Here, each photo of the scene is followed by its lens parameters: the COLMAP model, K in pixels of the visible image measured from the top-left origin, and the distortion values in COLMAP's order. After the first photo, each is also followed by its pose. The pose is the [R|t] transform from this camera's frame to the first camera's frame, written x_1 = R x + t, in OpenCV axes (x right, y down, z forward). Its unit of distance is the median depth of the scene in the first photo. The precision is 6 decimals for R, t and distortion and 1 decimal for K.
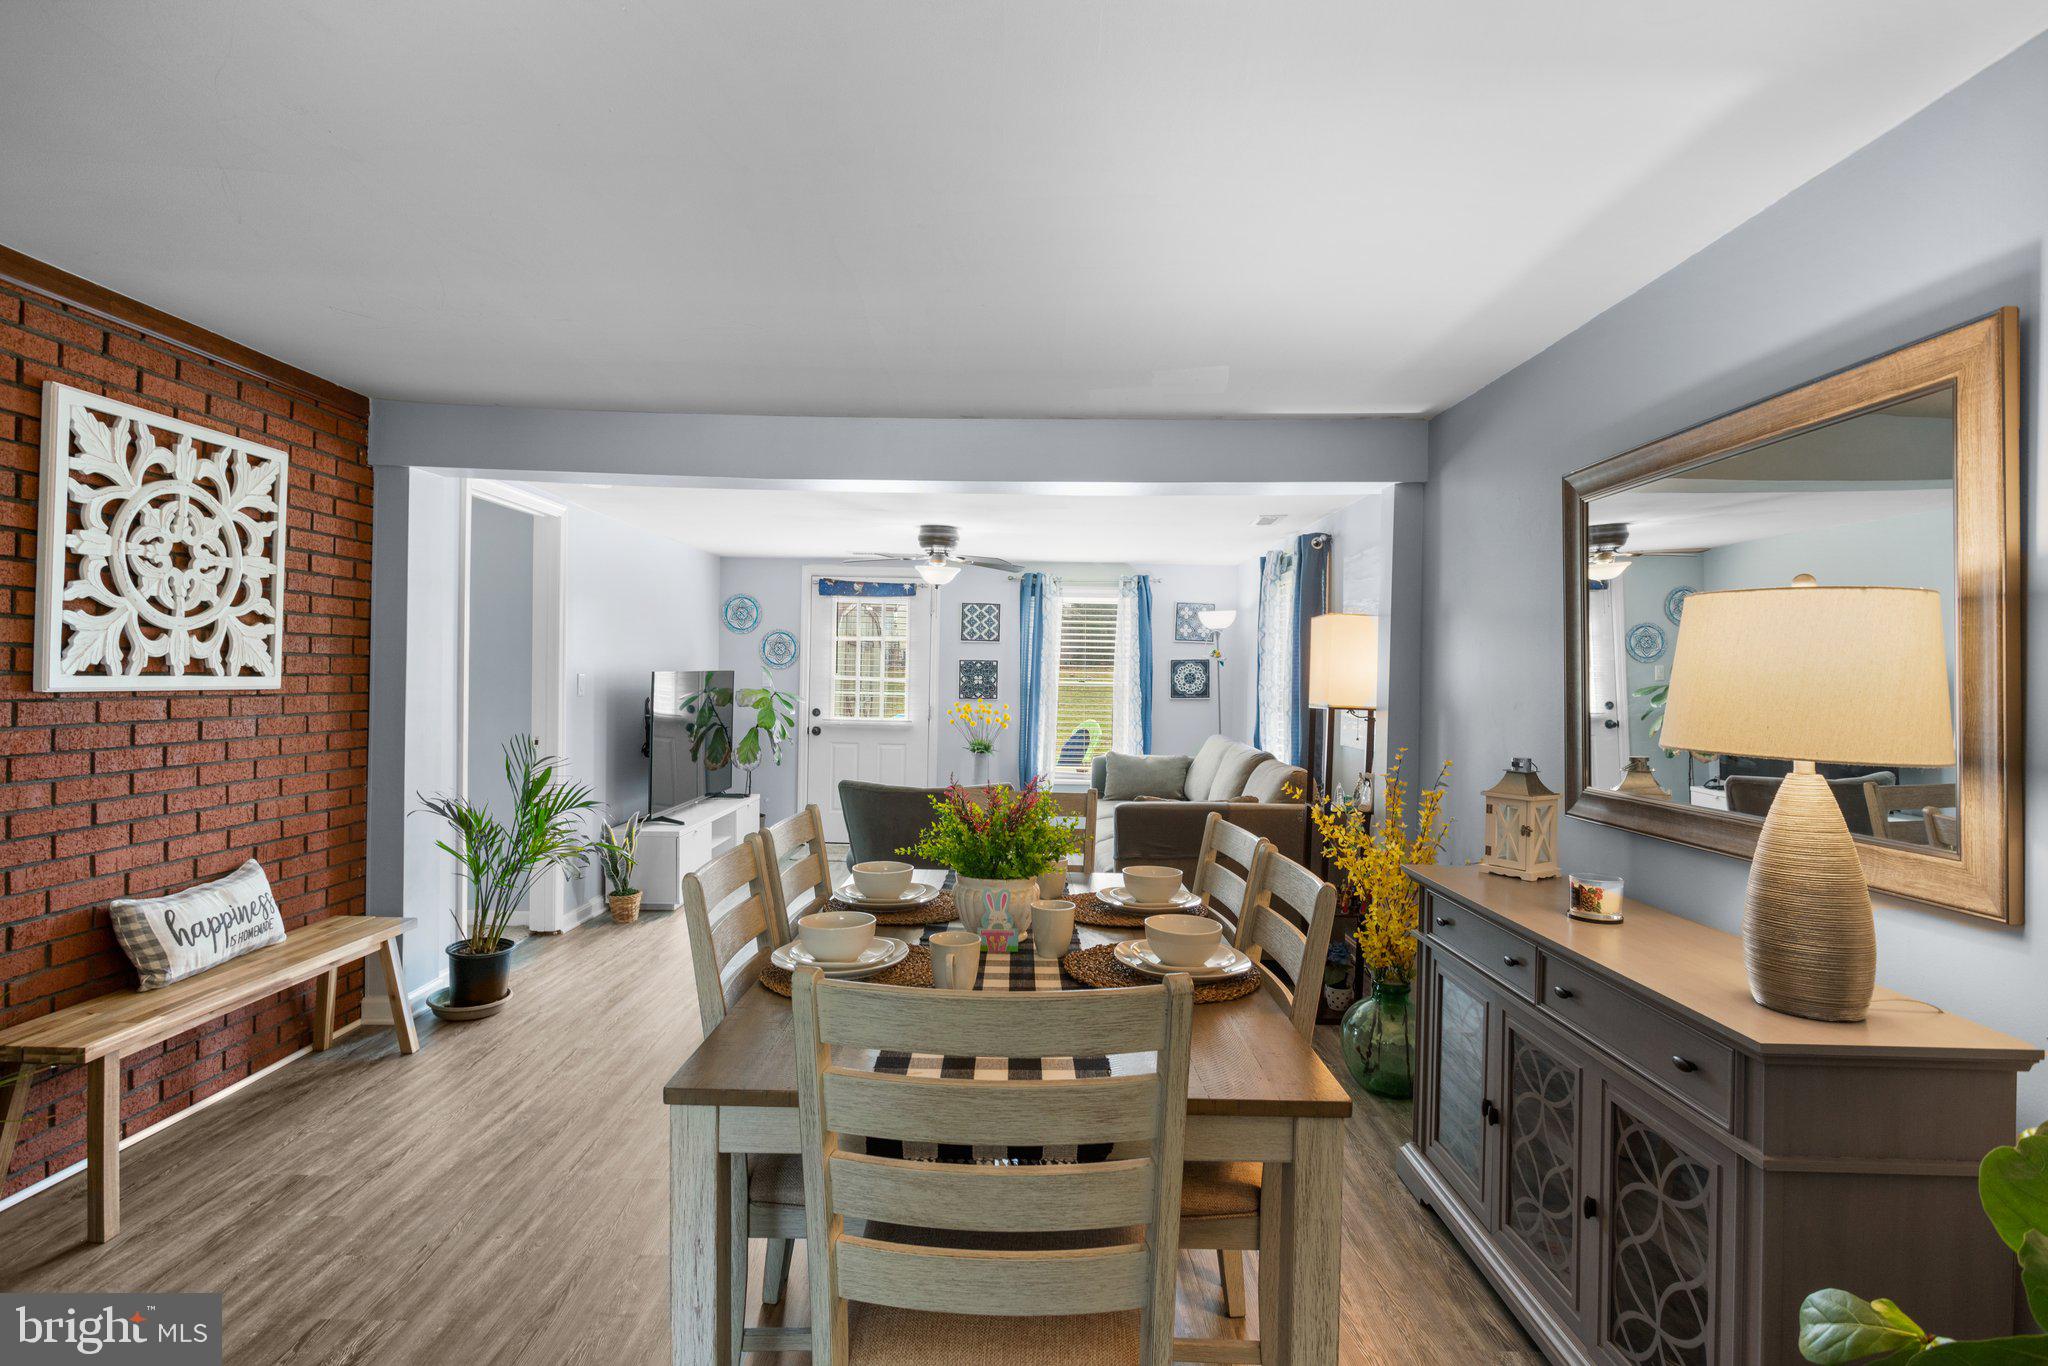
lens RADIAL K [[982.1, 0, 1016.9], [0, 982.1, 678.5], [0, 0, 1]] dist [-0.025108, 0.013029]
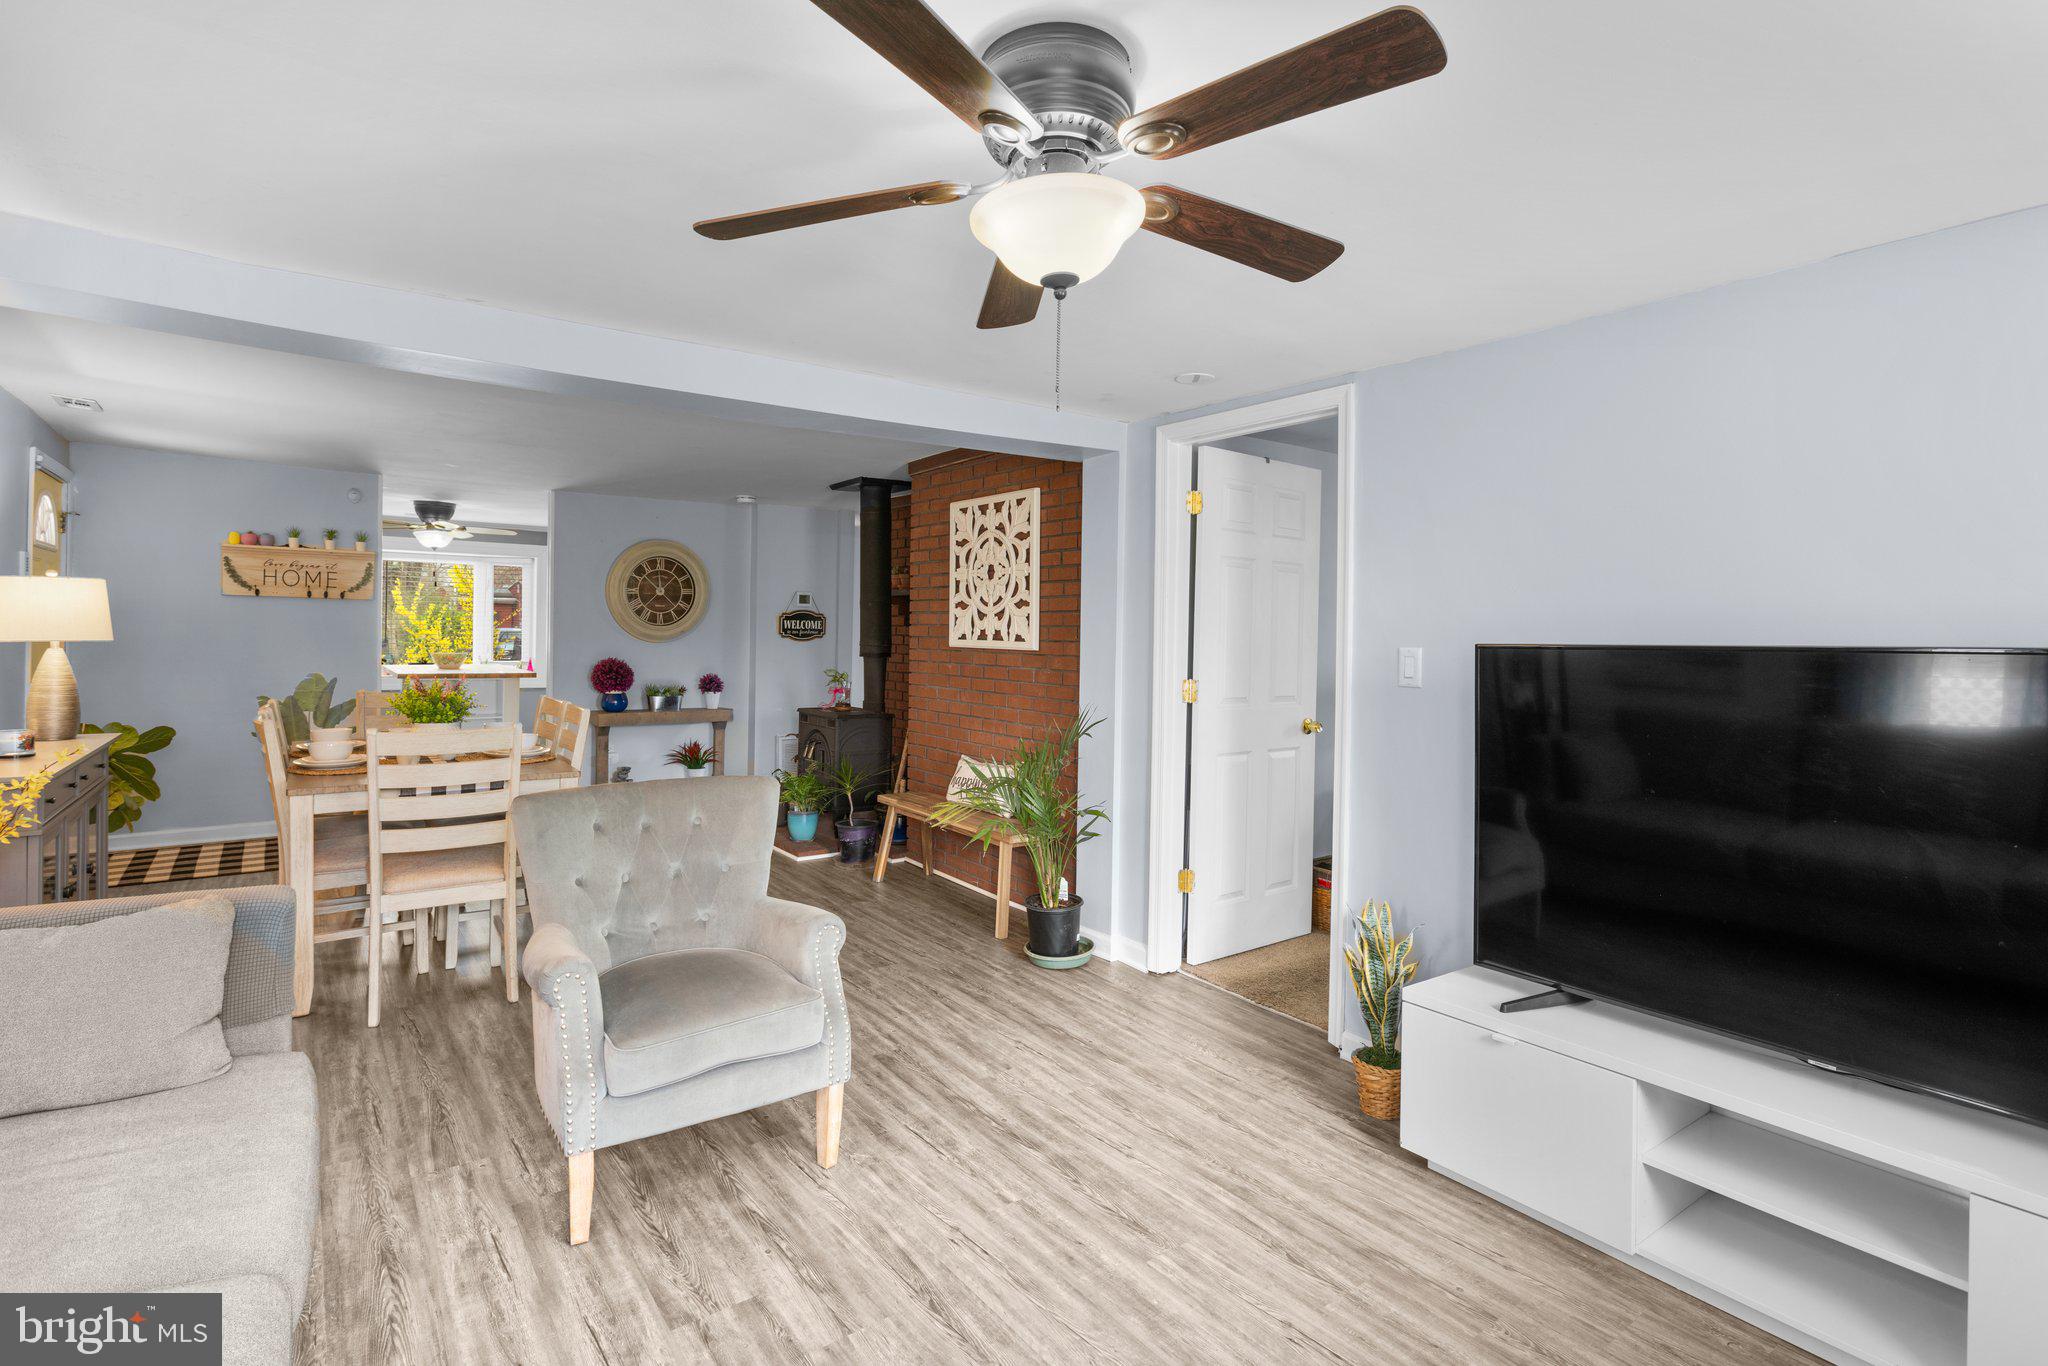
lens RADIAL K [[982.1, 0, 1019.3], [0, 982.1, 638.3], [0, 0, 1]] dist [-0.025108, 0.013029]
pose [[-0.803333, -0.027616, -0.594890, 0.136528], [-0.032196, 0.999477, -0.002921, -0.002632], [0.594660, 0.016807, -0.803802, 2.208897]]
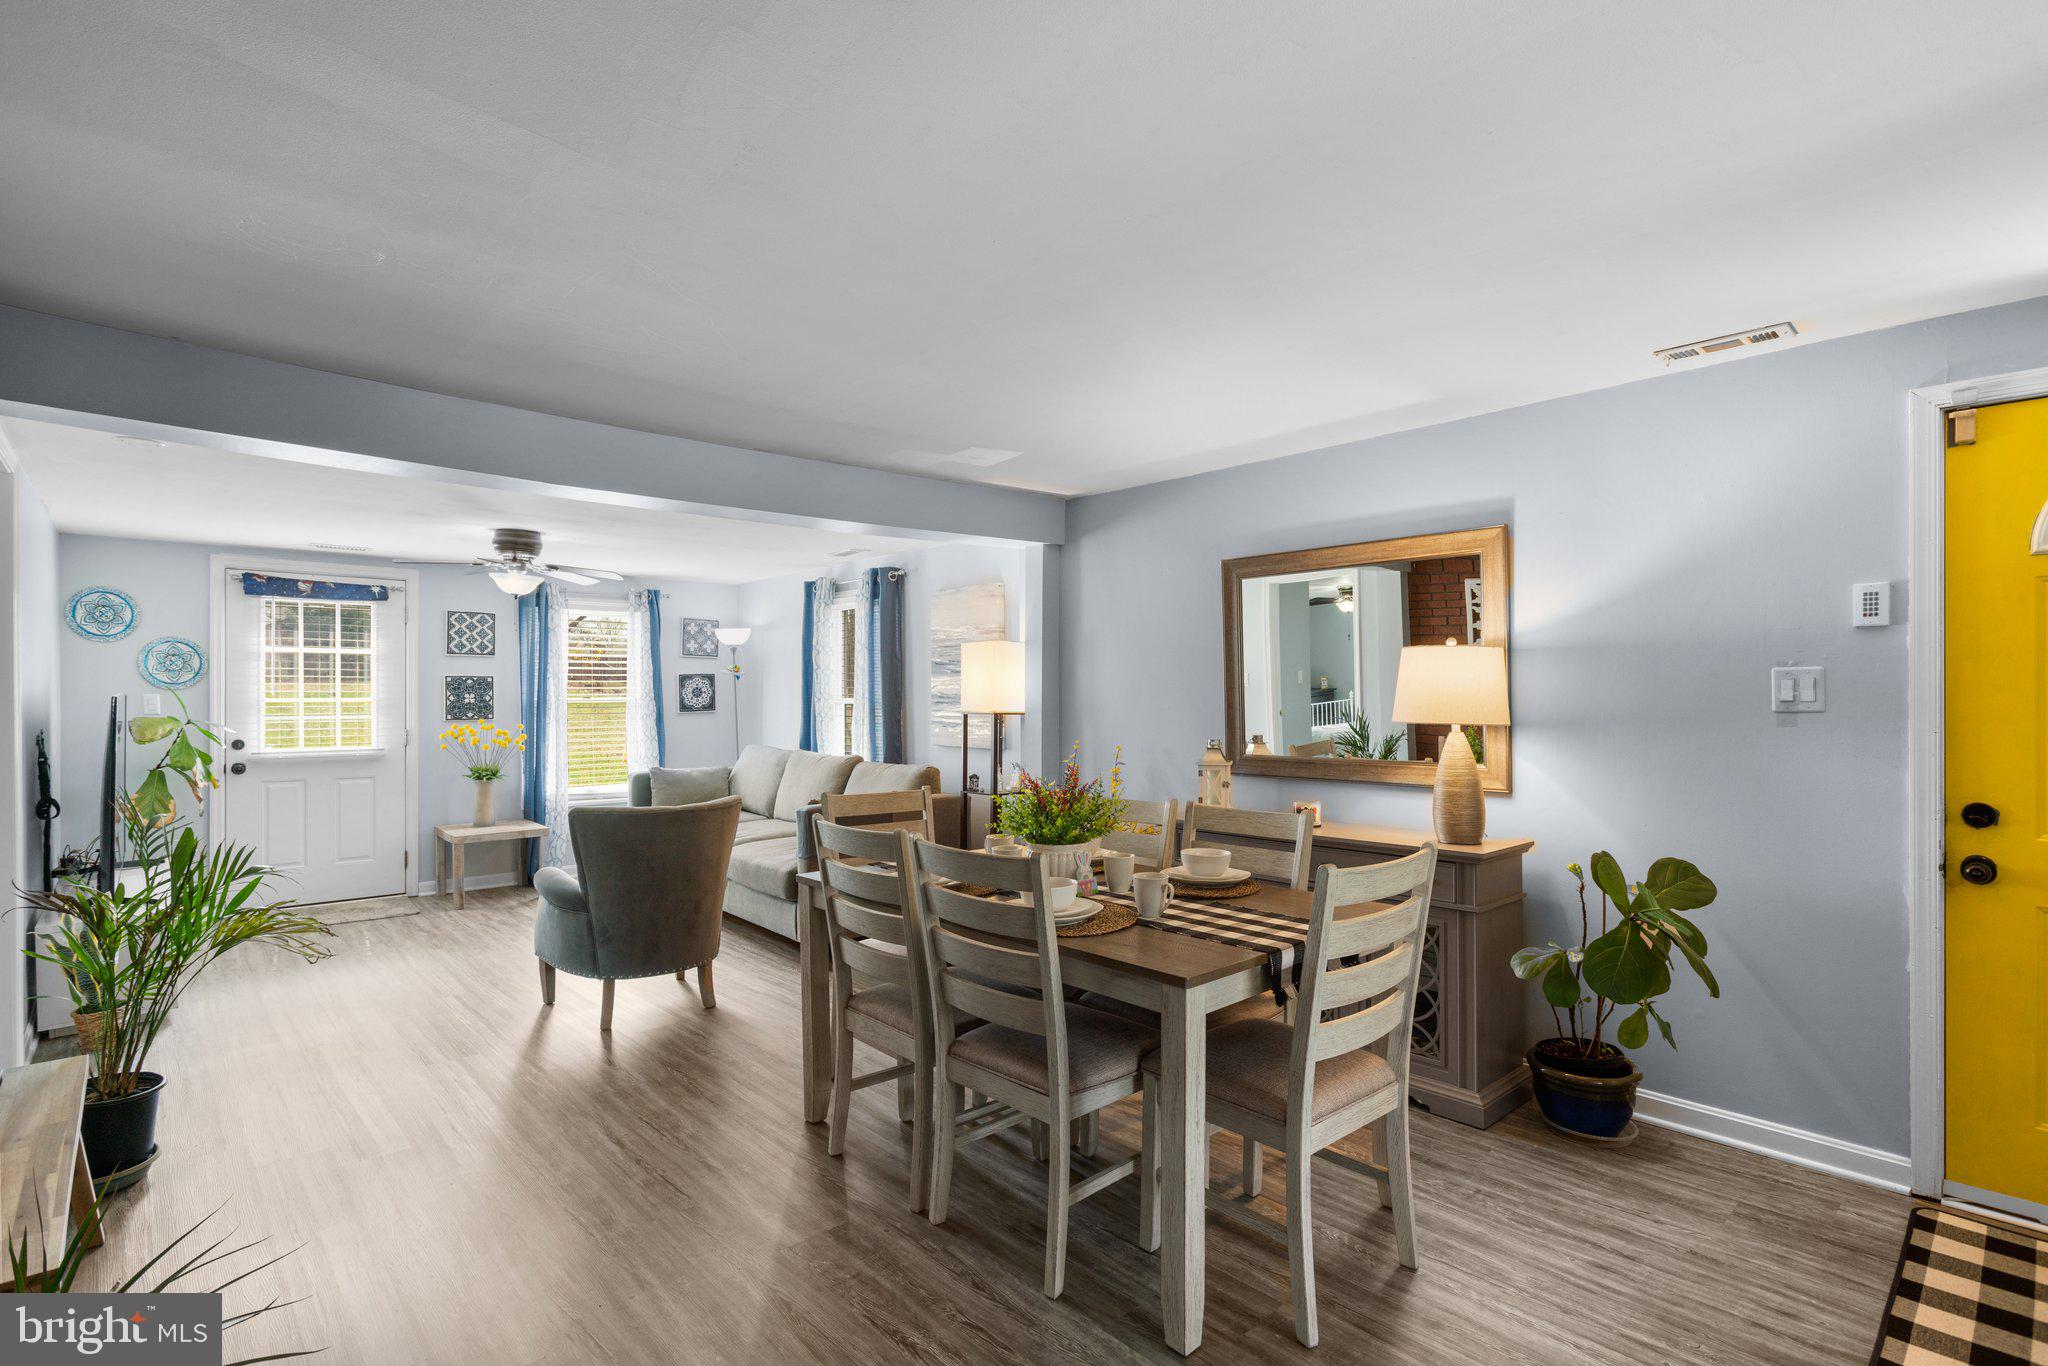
lens RADIAL K [[982.1, 0, 1022.1], [0, 982.1, 698.3], [0, 0, 1]] dist [-0.025108, 0.013029]
pose [[0.734388, -0.022255, 0.678365, -0.645447], [0.015408, 0.999751, 0.016118, -0.012398], [-0.678555, -0.001385, 0.734549, 0.034543]]
